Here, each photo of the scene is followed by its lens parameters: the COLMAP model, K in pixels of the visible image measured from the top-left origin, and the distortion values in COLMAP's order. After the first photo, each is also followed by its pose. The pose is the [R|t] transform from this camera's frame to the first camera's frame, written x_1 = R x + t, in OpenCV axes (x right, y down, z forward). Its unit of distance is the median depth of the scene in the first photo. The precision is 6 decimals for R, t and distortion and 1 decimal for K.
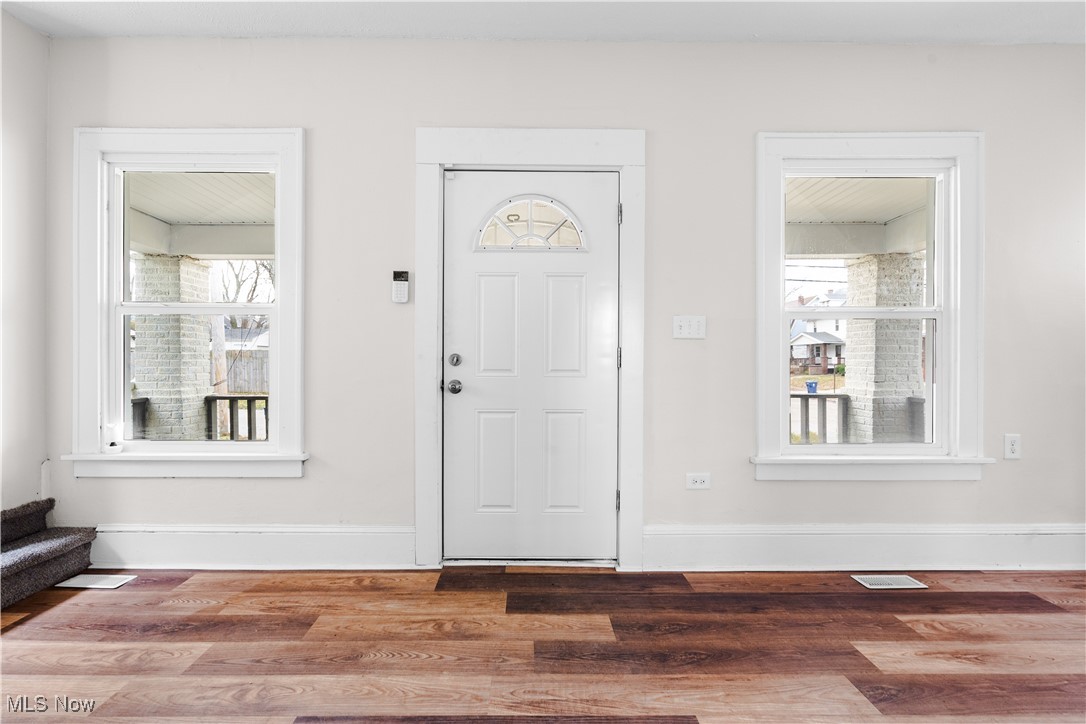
lens RADIAL K [[500.3, 0, 541.3], [0, 500.3, 362.9], [0, 0, 1]] dist [0.000699, 0.000349]
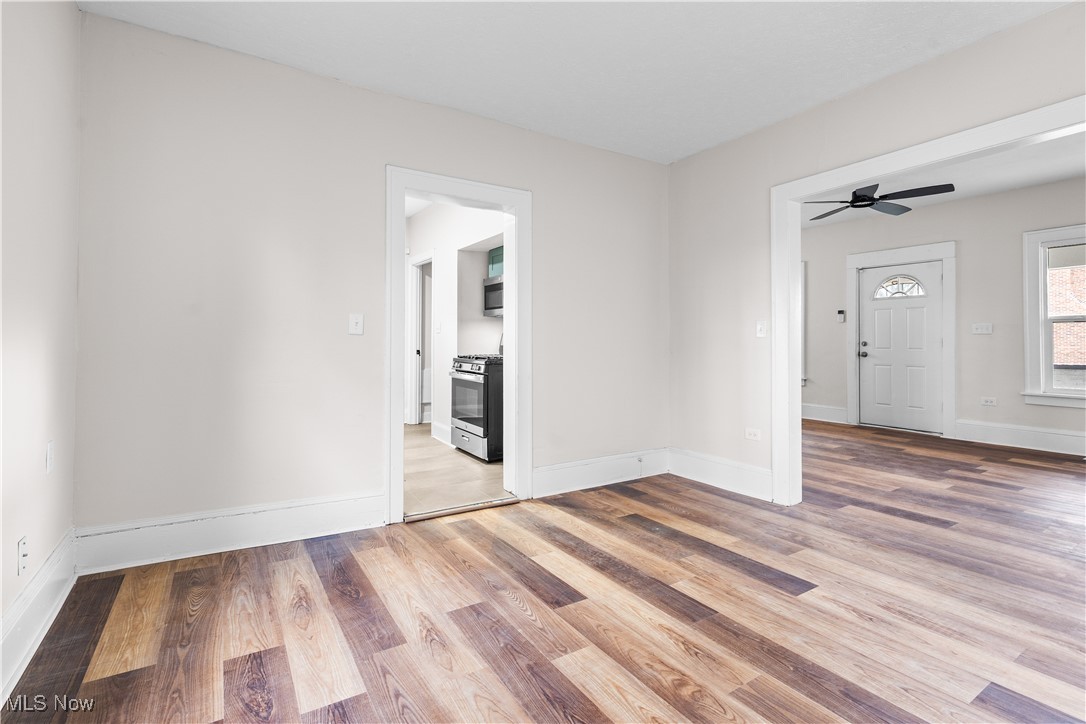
lens RADIAL K [[500.3, 0, 544.2], [0, 500.3, 340.9], [0, 0, 1]] dist [0.000699, 0.000349]
pose [[0.541059, -0.003571, -0.840977, 1.079738], [0.000064, 0.999991, -0.004205, -0.010088], [0.840984, 0.002222, 0.541055, -1.726264]]
